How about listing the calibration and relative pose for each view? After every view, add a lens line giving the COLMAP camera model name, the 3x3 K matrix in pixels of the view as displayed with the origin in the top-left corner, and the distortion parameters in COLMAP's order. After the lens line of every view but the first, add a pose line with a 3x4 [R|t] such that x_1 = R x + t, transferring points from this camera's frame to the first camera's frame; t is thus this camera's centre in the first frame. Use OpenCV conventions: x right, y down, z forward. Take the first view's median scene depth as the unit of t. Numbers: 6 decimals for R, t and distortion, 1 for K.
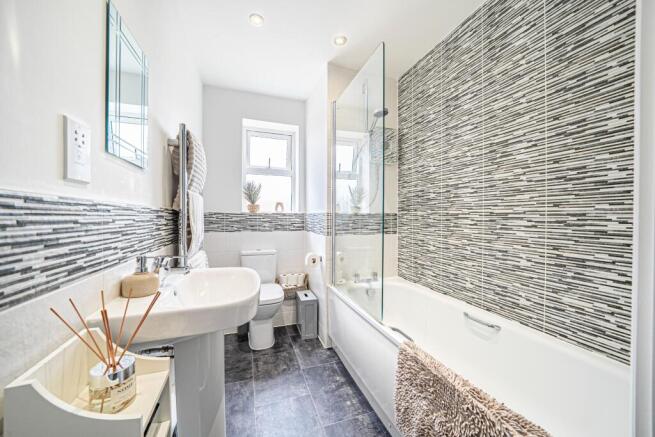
lens RADIAL K [[237.6, 0, 328.1], [0, 237.6, 218.8], [0, 0, 1]] dist [-0.016984, 0.001208]
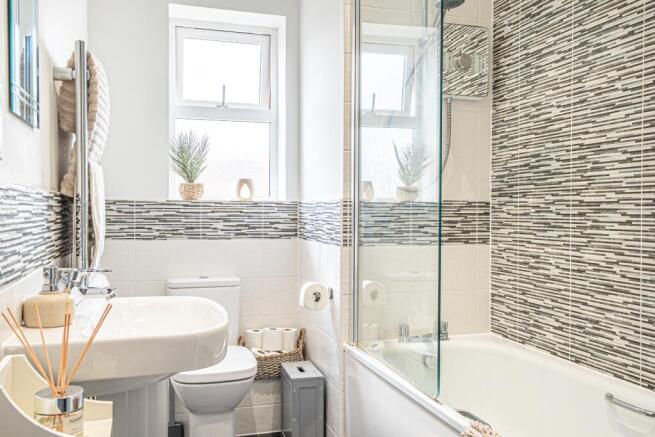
lens RADIAL K [[593.1, 0, 326.7], [0, 593.1, 219.2], [0, 0, 1]] dist [0.021796, -0.001364]
pose [[0.998797, 0.000938, -0.049037, 0.023561], [-0.000599, 0.999976, 0.006918, 0.006169], [0.049042, -0.006880, 0.998773, -0.265023]]
